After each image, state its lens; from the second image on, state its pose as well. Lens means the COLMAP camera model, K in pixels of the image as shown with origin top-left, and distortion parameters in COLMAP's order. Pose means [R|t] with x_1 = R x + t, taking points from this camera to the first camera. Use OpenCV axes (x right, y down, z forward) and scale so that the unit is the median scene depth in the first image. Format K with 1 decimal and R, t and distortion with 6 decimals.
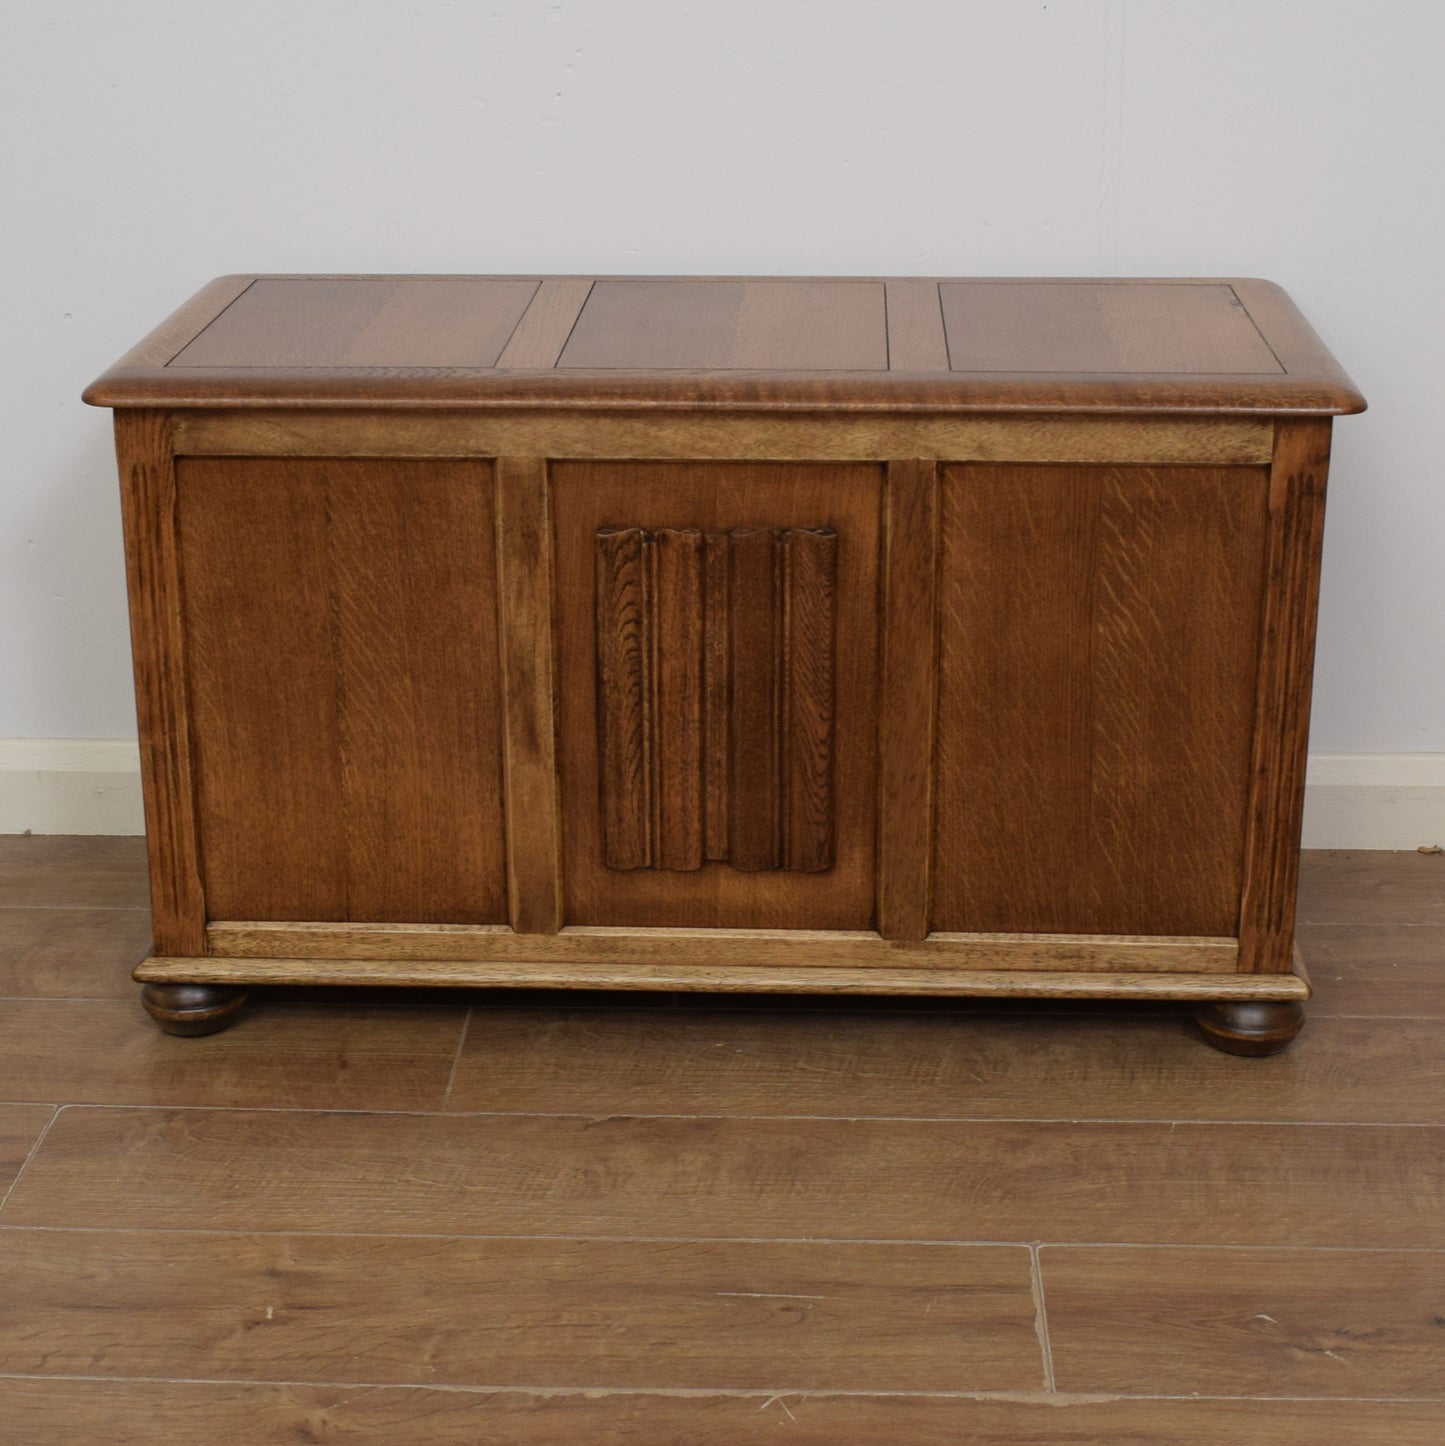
lens RADIAL K [[2854.6, 0, 720.2], [0, 2854.6, 803.5], [0, 0, 1]] dist [-0.080266, -0.109796]
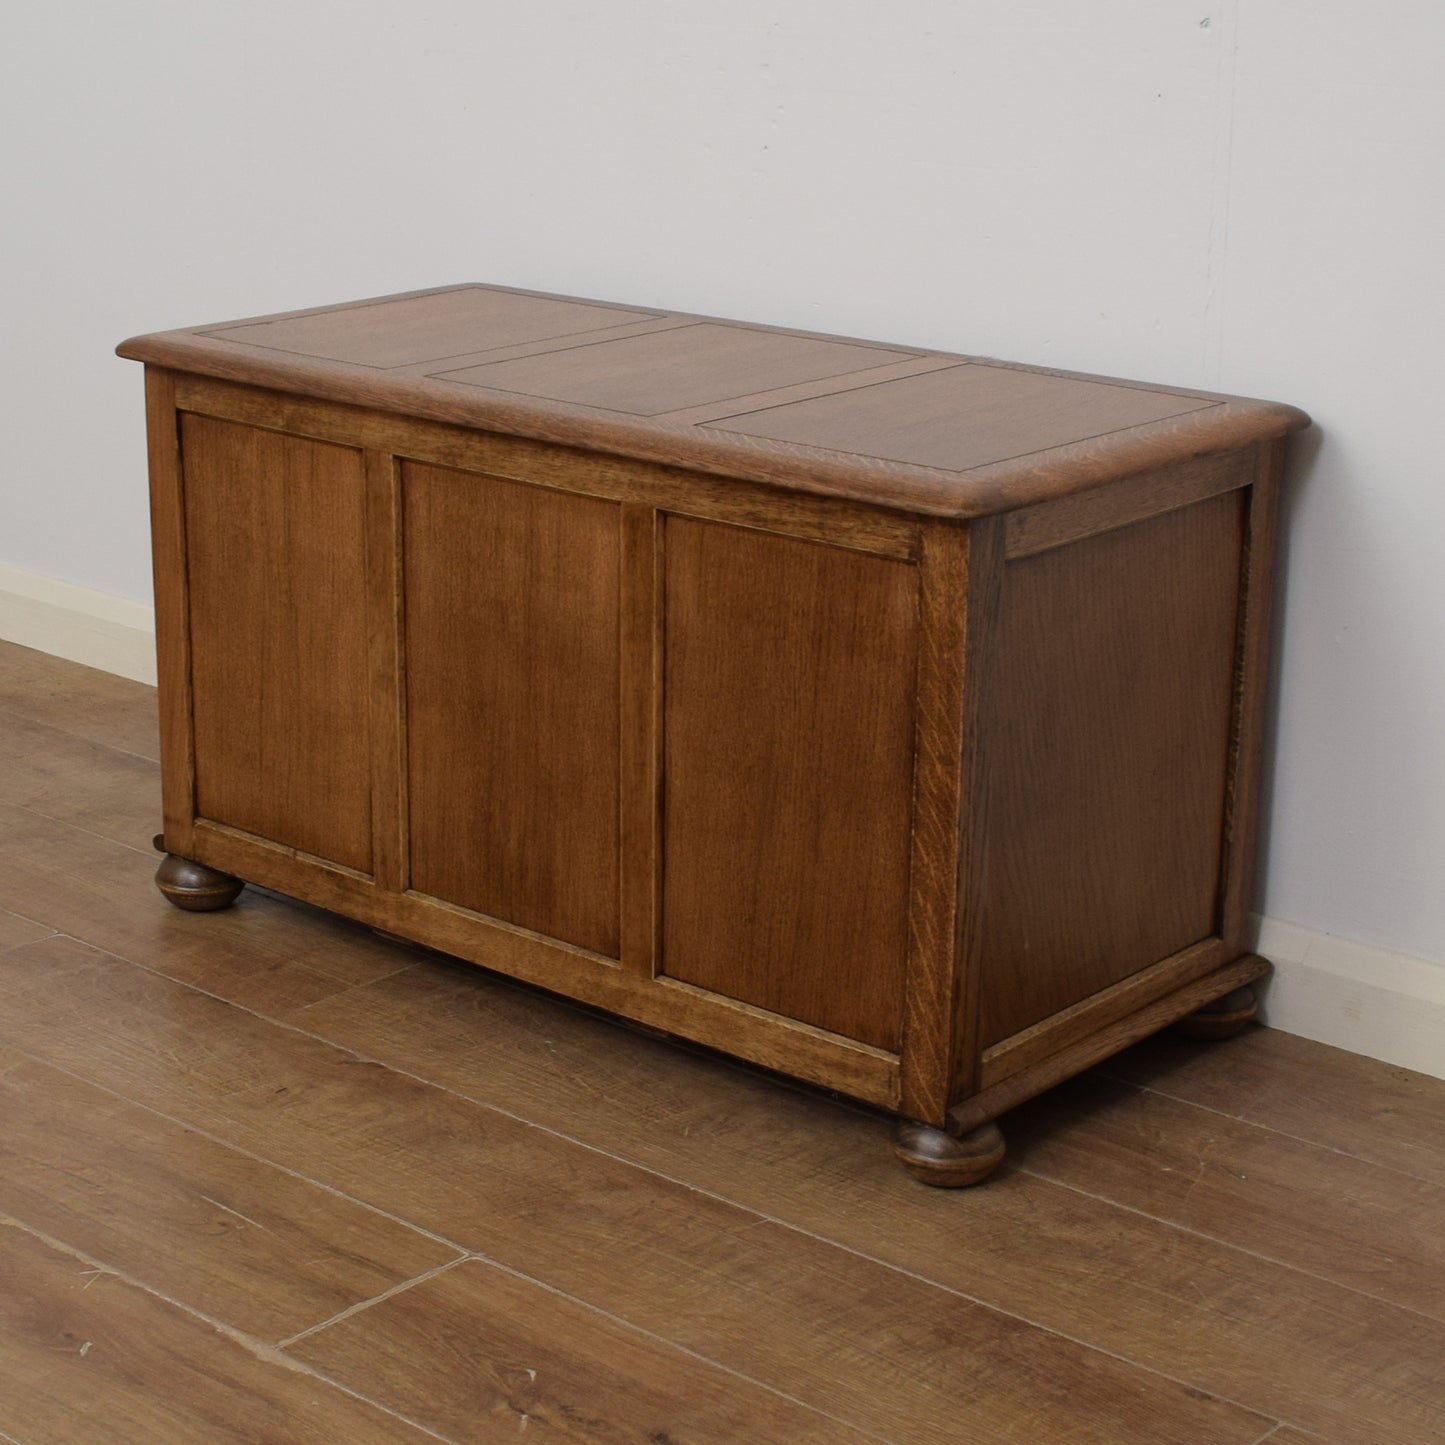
lens RADIAL K [[3019.9, 0, 574.2], [0, 3019.9, 763.9], [0, 0, 1]] dist [-0.075249, -0.090125]
pose [[0.751545, 0.204247, -0.627266, 0.718106], [-0.232476, 0.971863, 0.037918, -0.062238], [0.617361, 0.117327, 0.777881, 0.137514]]
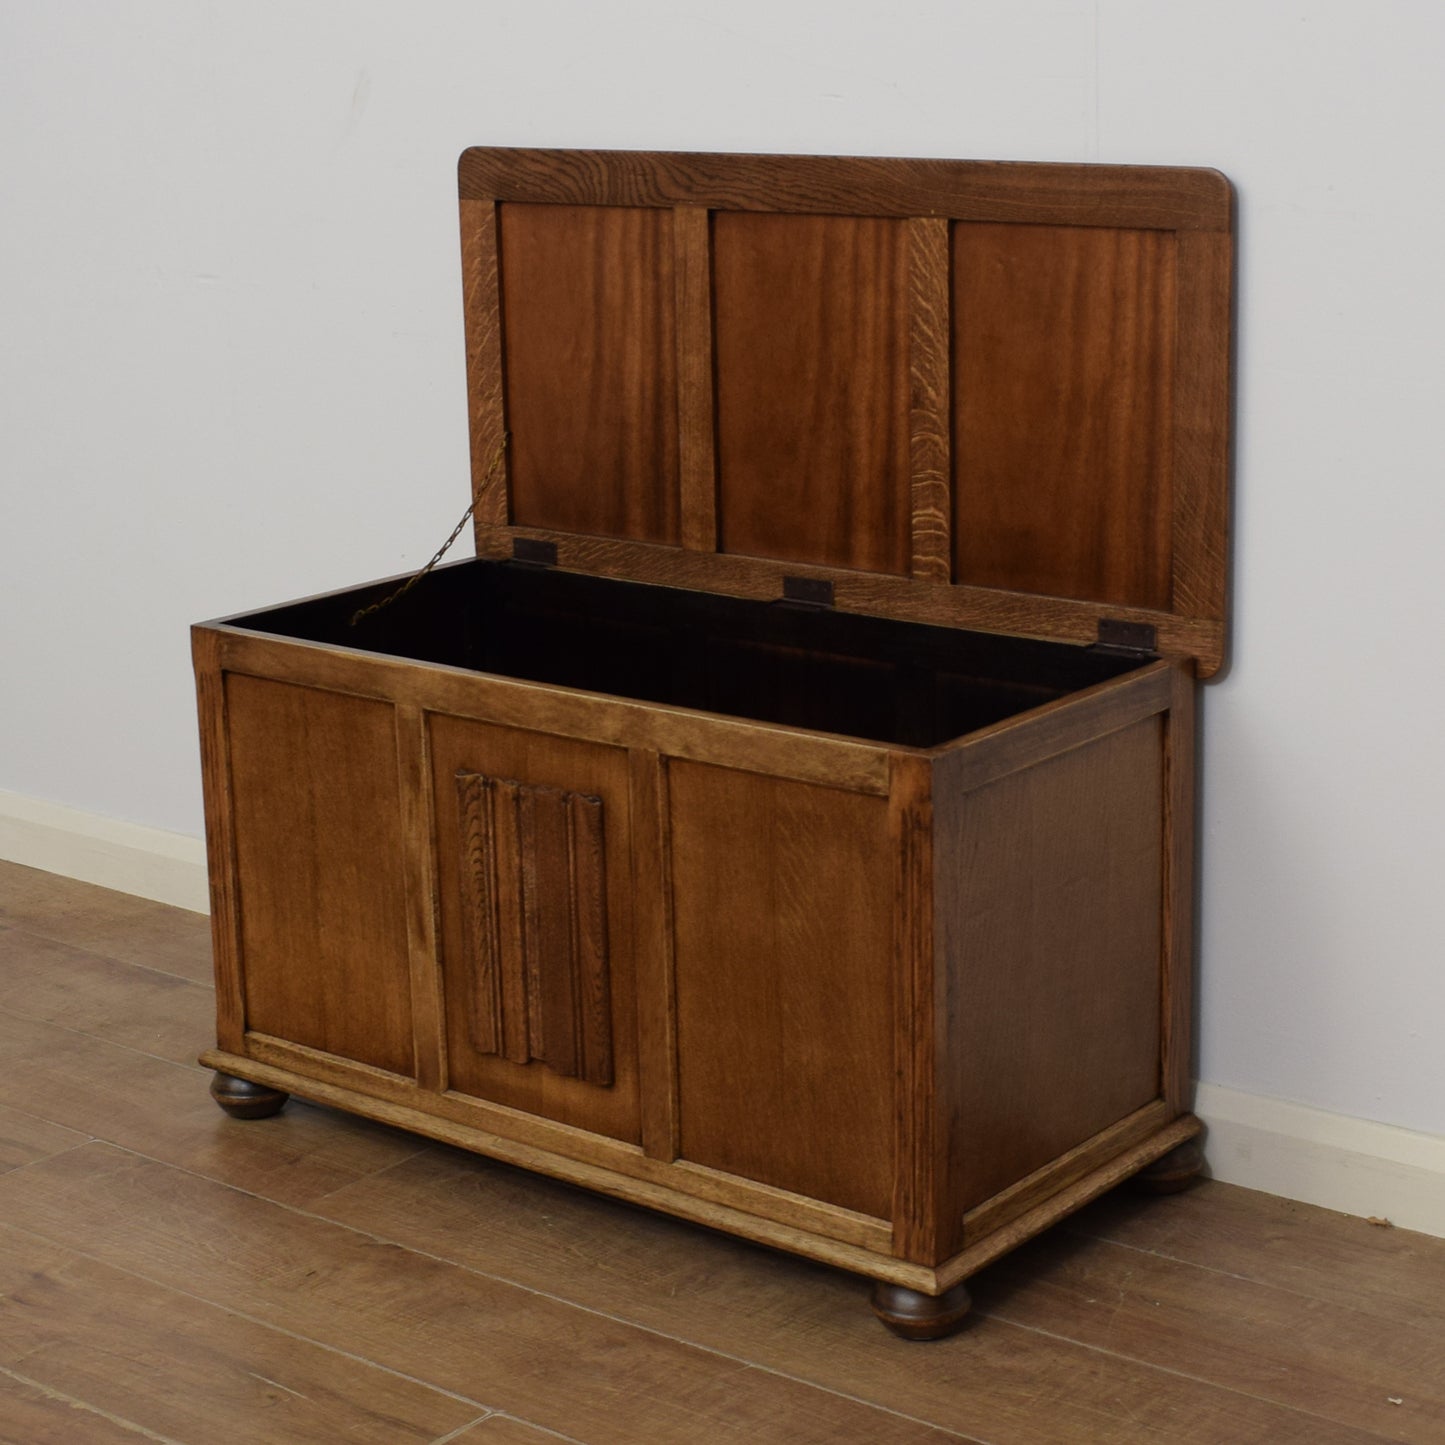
lens RADIAL K [[2945.0, 0, 777.2], [0, 2945.0, 653.5], [0, 0, 1]] dist [-0.085030, -0.030065]
pose [[0.814397, 0.119453, -0.567881, 0.780814], [-0.190220, 0.979469, -0.066764, -0.085901], [0.548247, 0.162395, 0.820398, 0.016842]]
